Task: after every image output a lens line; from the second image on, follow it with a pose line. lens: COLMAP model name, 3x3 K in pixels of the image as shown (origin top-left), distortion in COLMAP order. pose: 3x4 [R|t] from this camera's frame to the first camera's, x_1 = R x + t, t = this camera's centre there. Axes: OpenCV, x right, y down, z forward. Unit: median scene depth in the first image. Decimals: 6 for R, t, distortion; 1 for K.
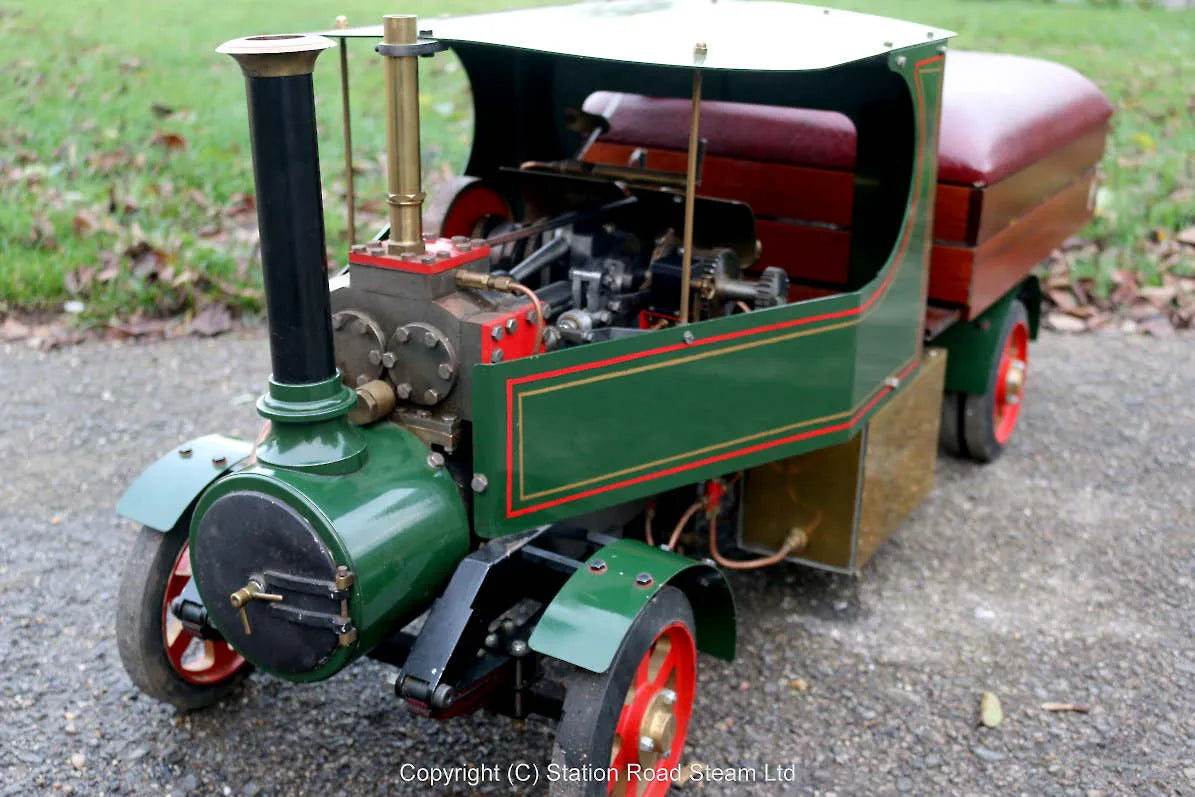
lens RADIAL K [[1449.2, 0, 597.5], [0, 1449.2, 398.5], [0, 0, 1]] dist [-0.068531, 0.017542]
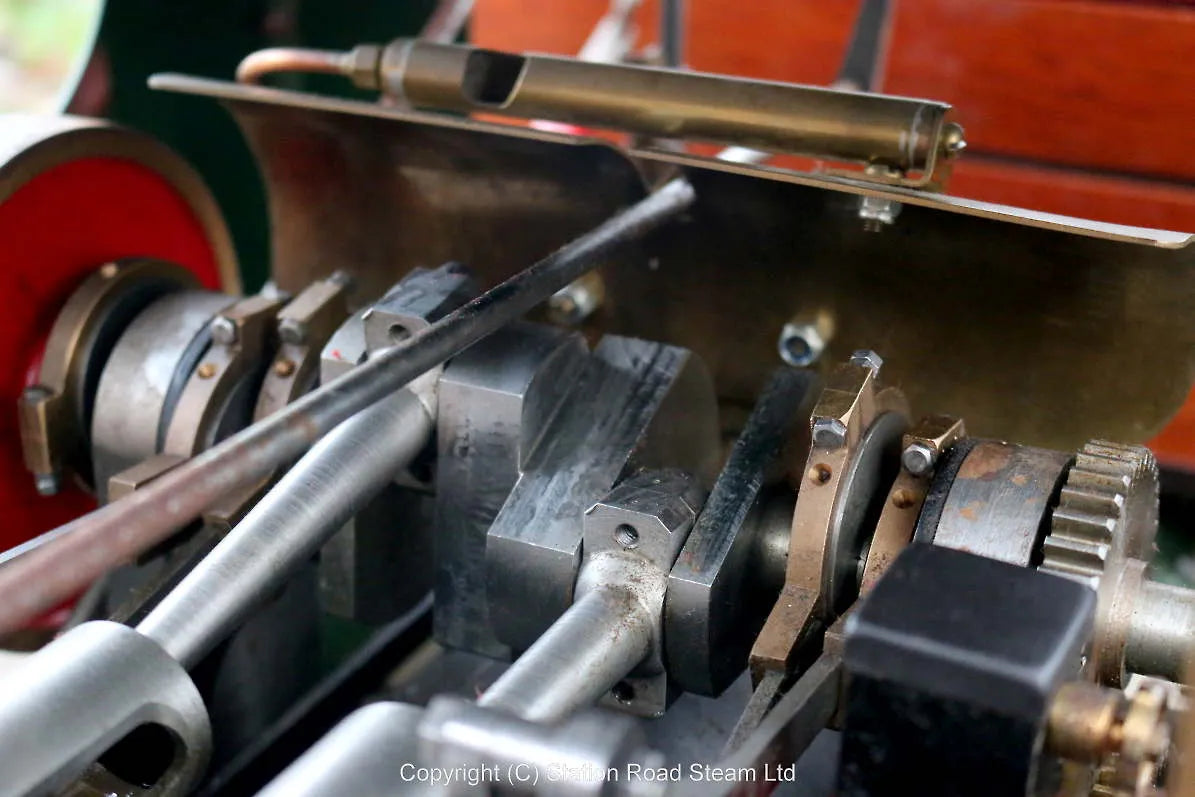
lens RADIAL K [[2019.9, 0, 597.5], [0, 2019.9, 398.5], [0, 0, 1]] dist [-0.143210, 0.088010]
pose [[0.998902, -0.039327, 0.025474, 0.000031], [0.037604, 0.997183, 0.064901, -0.159863], [-0.027954, -0.063872, 0.997566, 0.827867]]
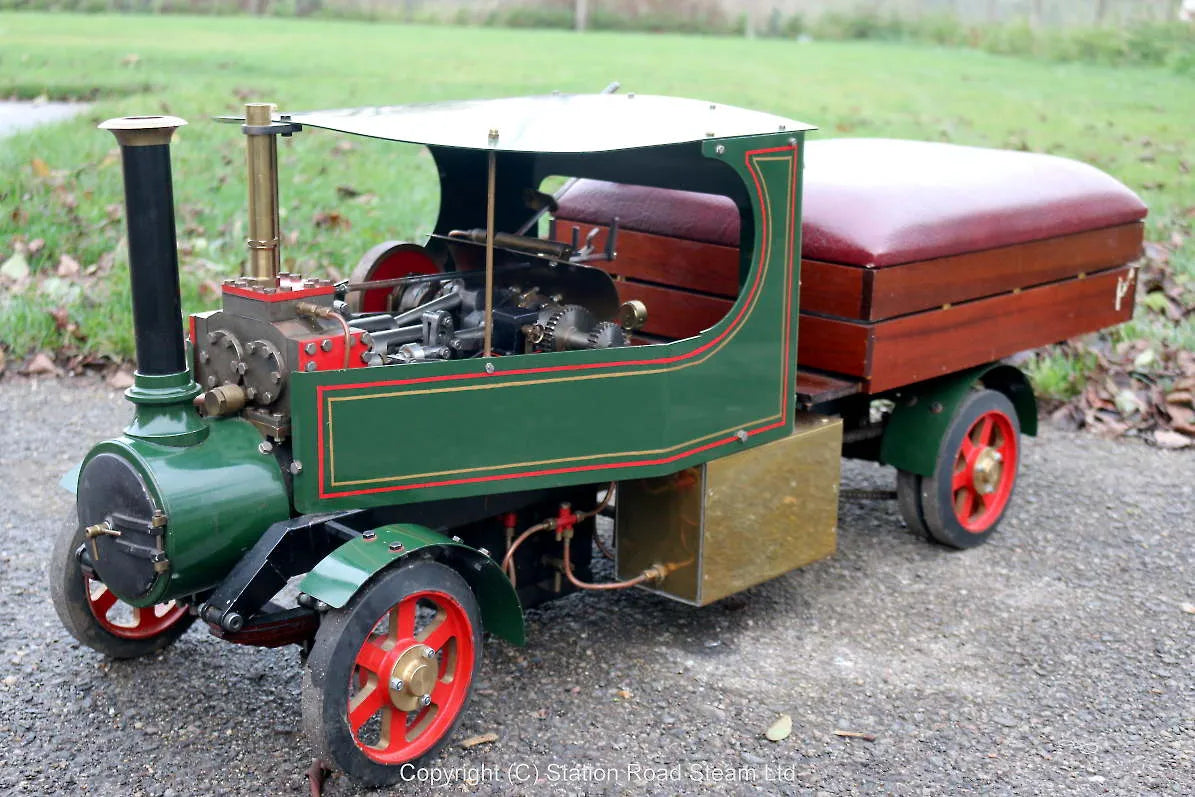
lens RADIAL K [[1731.1, 0, 597.5], [0, 1731.1, 398.5], [0, 0, 1]] dist [-0.036656, 0.019439]
pose [[0.973624, 0.054538, -0.221544, 0.498970], [-0.074808, 0.993641, -0.084153, 0.104323], [0.215545, 0.098506, 0.971513, -0.413840]]
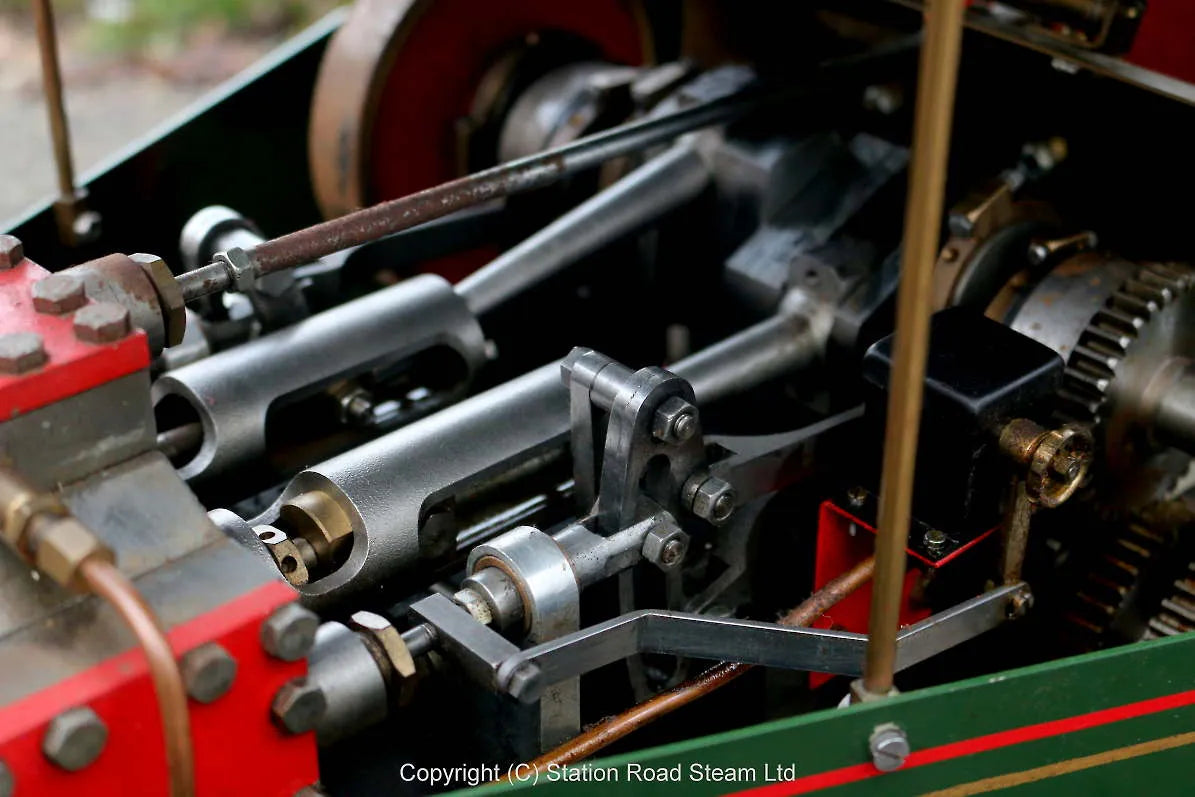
lens RADIAL K [[2019.9, 0, 597.5], [0, 2019.9, 398.5], [0, 0, 1]] dist [-0.143210, 0.088010]
pose [[0.948054, 0.130762, -0.289992, 0.114266], [-0.077879, 0.979275, 0.186964, -0.171667], [0.308429, -0.154667, 0.938589, 0.696893]]
